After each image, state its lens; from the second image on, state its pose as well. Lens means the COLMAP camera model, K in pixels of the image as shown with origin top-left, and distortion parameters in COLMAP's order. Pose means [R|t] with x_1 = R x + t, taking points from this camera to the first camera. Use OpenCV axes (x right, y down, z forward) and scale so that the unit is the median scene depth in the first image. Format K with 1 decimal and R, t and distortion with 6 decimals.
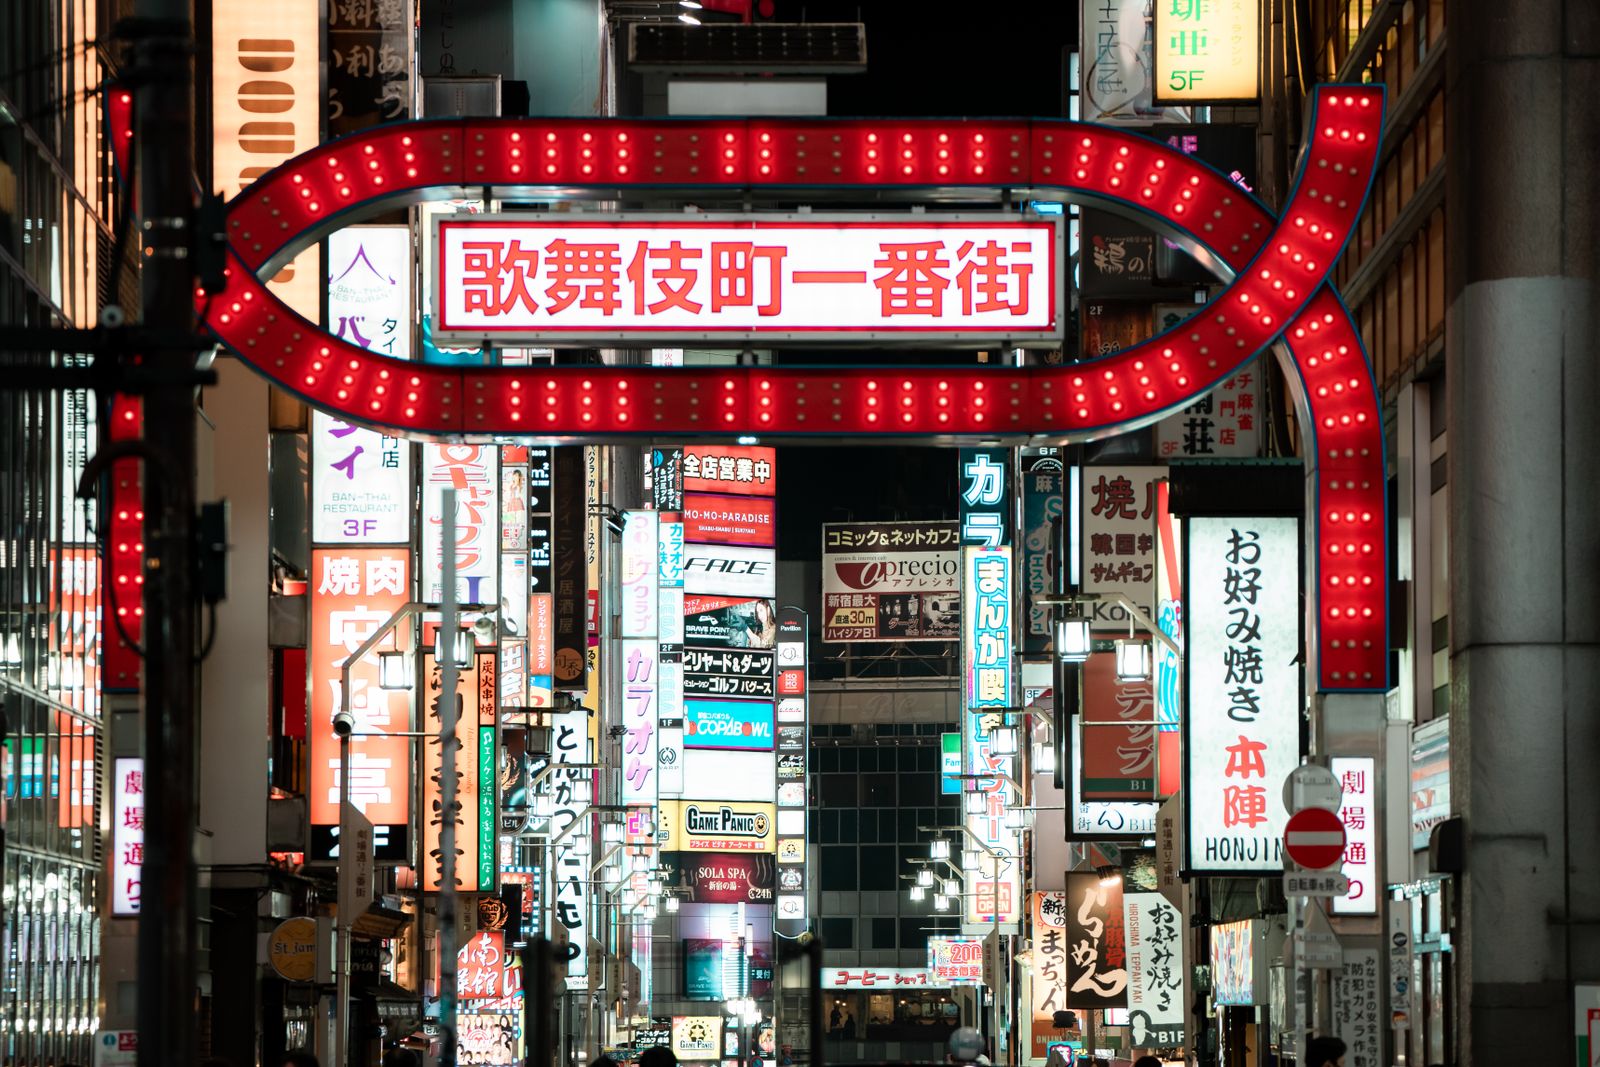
lens RADIAL K [[6437.1, 0, 800.0], [0, 6437.1, 533.5], [0, 0, 1]] dist [0.585597, -0.271680]
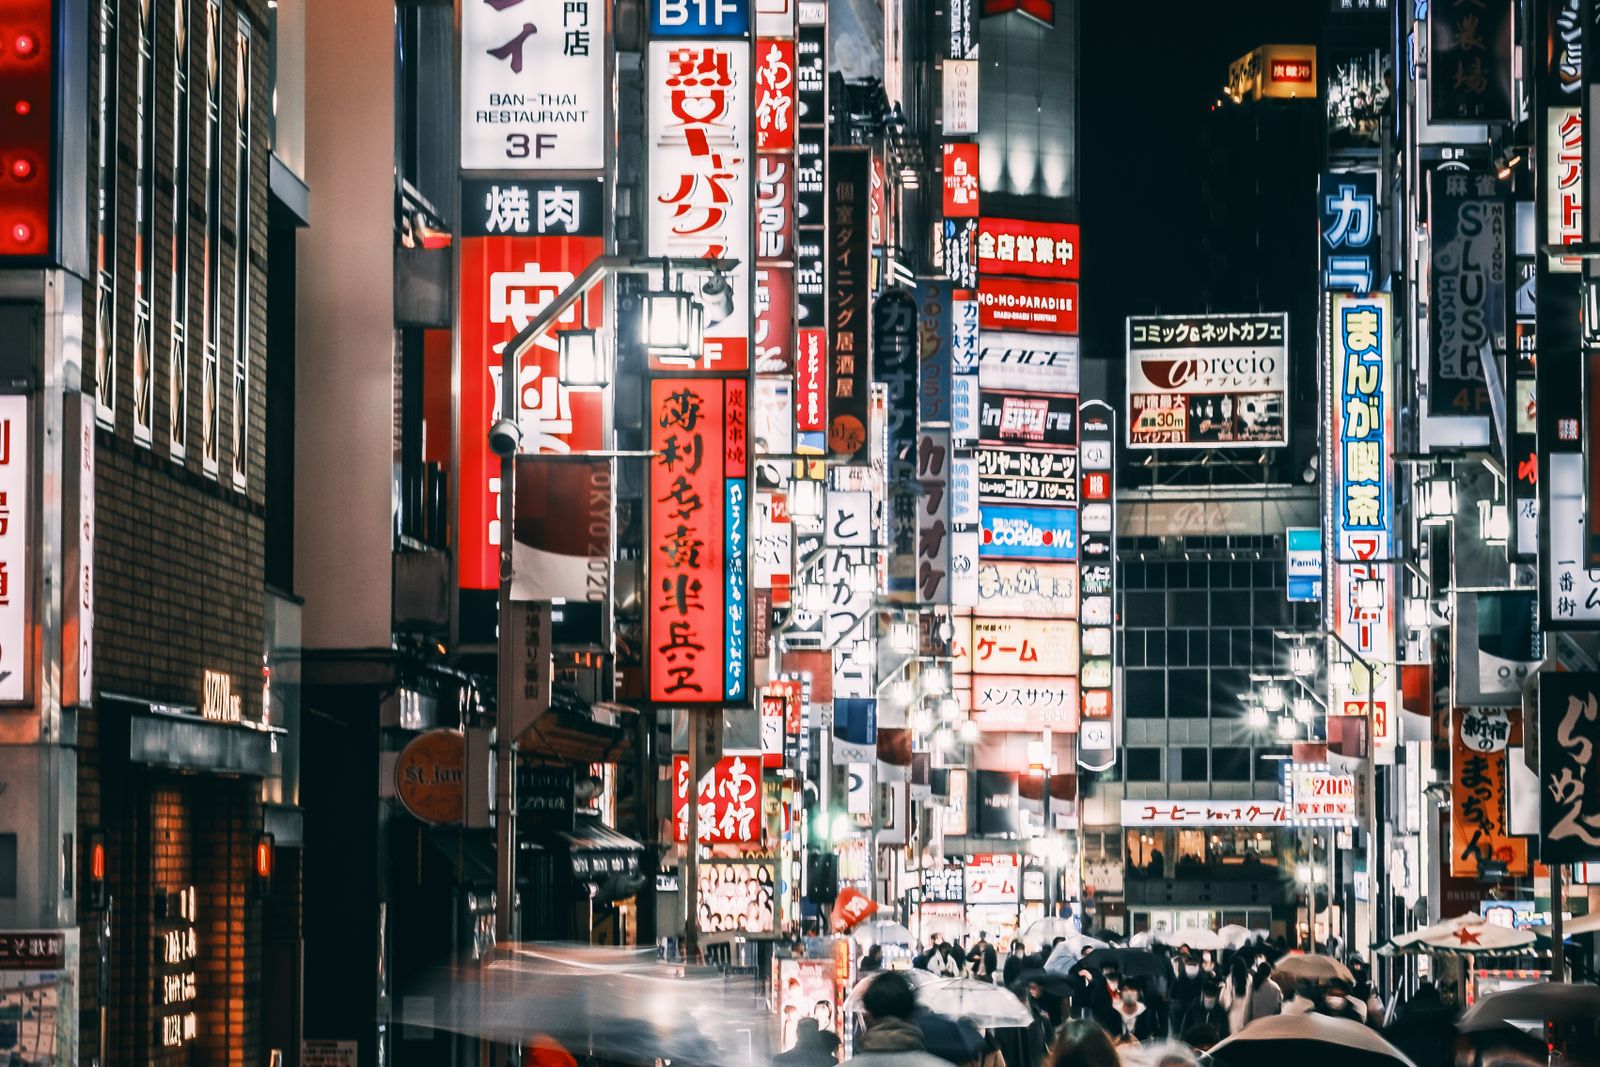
lens RADIAL K [[6353.2, 0, 800.0], [0, 6353.2, 533.5], [0, 0, 1]] dist [-0.036473, -3.986247]
pose [[0.999035, 0.000321, -0.043921, -0.003843], [0.000790, 0.999680, 0.025277, 0.007379], [0.043915, -0.025287, 0.998715, 0.113718]]
